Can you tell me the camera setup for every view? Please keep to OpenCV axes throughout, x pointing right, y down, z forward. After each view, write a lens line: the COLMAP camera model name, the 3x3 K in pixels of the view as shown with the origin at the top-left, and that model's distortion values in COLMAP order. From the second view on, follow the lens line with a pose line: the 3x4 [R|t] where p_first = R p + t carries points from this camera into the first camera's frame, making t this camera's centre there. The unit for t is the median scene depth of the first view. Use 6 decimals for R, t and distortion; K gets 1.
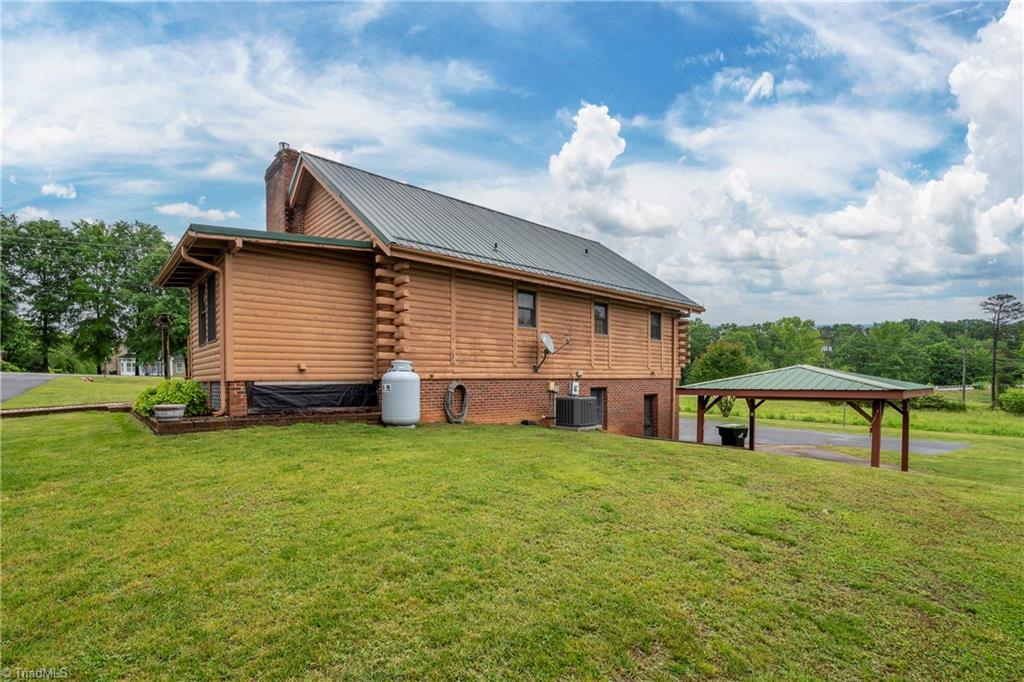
lens RADIAL K [[486.1, 0, 510.5], [0, 486.1, 384.8], [0, 0, 1]] dist [0.003283, 0.000198]
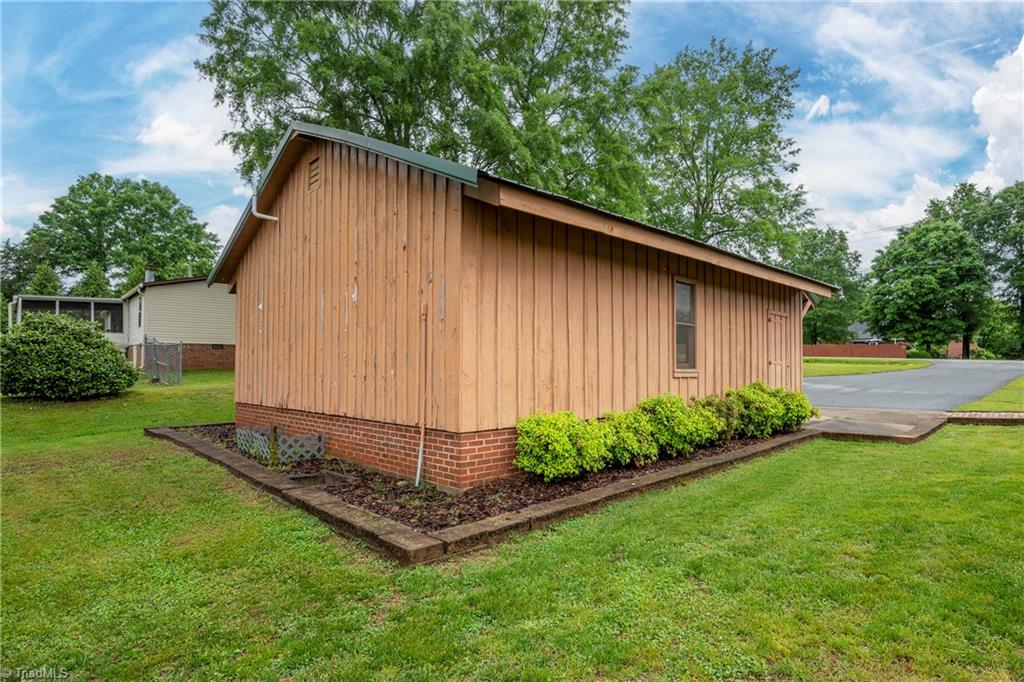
lens RADIAL K [[543.0, 0, 545.3], [0, 543.0, 356.5], [0, 0, 1]] dist [0.006777, 0.000357]
pose [[0.095070, -0.019386, -0.995282, -0.201314], [-0.005477, 0.999785, -0.019997, -0.016241], [0.995456, 0.007352, 0.094943, 0.188335]]
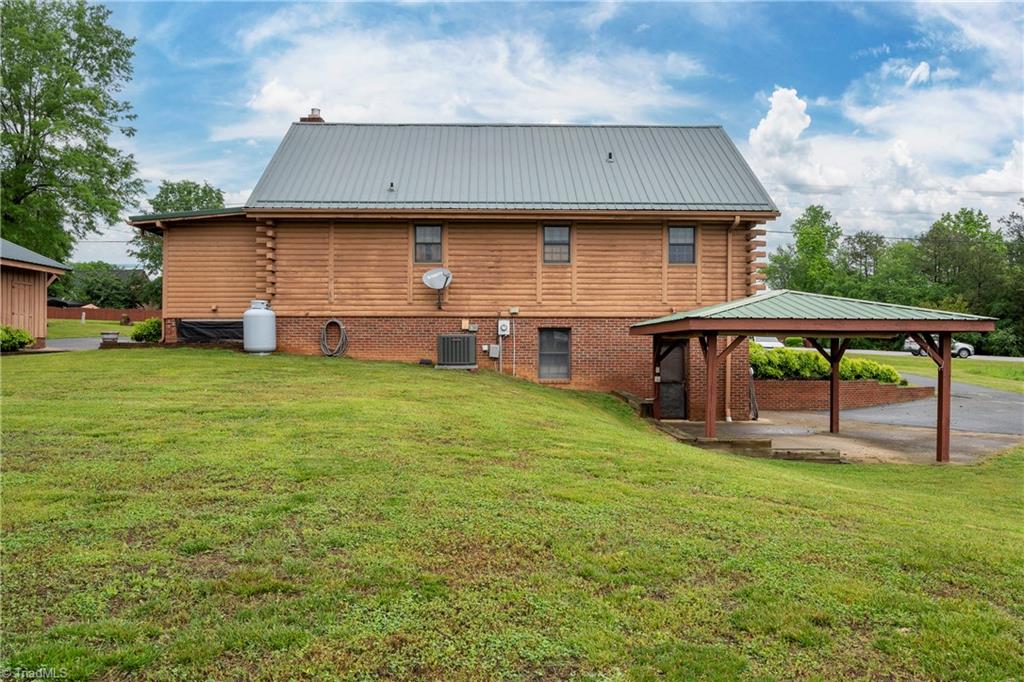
lens RADIAL K [[770.0, 0, 510.7], [0, 770.0, 346.3], [0, 0, 1]] dist [-0.000765, 0.002843]
pose [[0.768459, 0.004514, -0.639883, 1.179057], [-0.009159, 0.999950, -0.003946, 0.053365], [0.639833, 0.008893, 0.768462, -0.068685]]
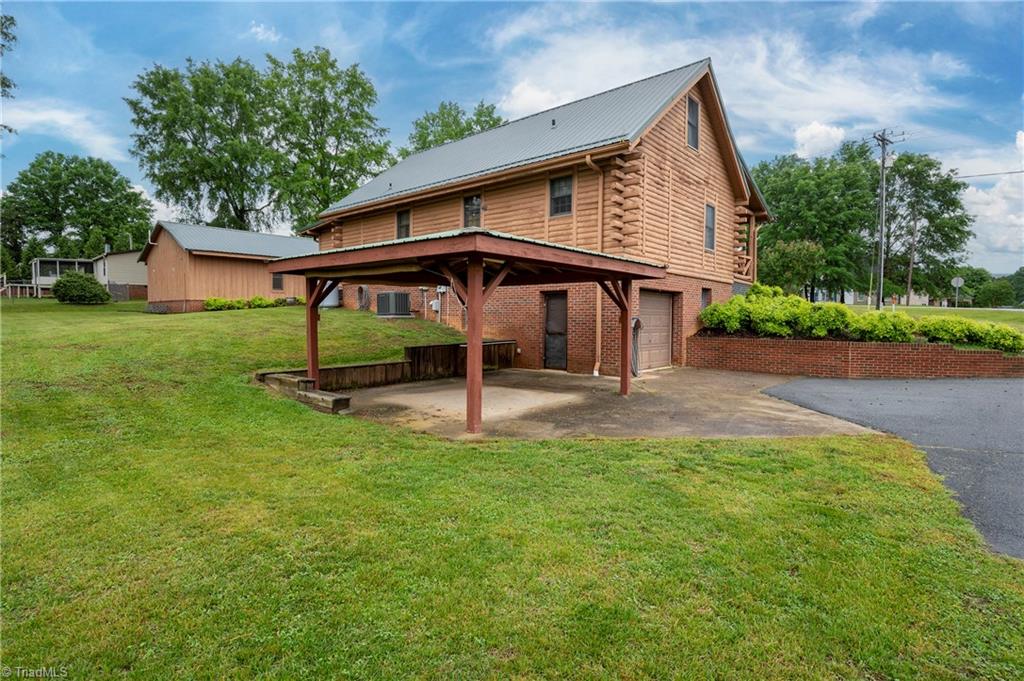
lens RADIAL K [[516.8, 0, 511.8], [0, 516.8, 348.2], [0, 0, 1]] dist [-0.000519, -0.000092]
pose [[0.147586, 0.061326, -0.987146, 1.473309], [-0.013047, 0.998110, 0.060056, 0.083170], [0.988963, 0.004015, 0.148107, 1.055200]]
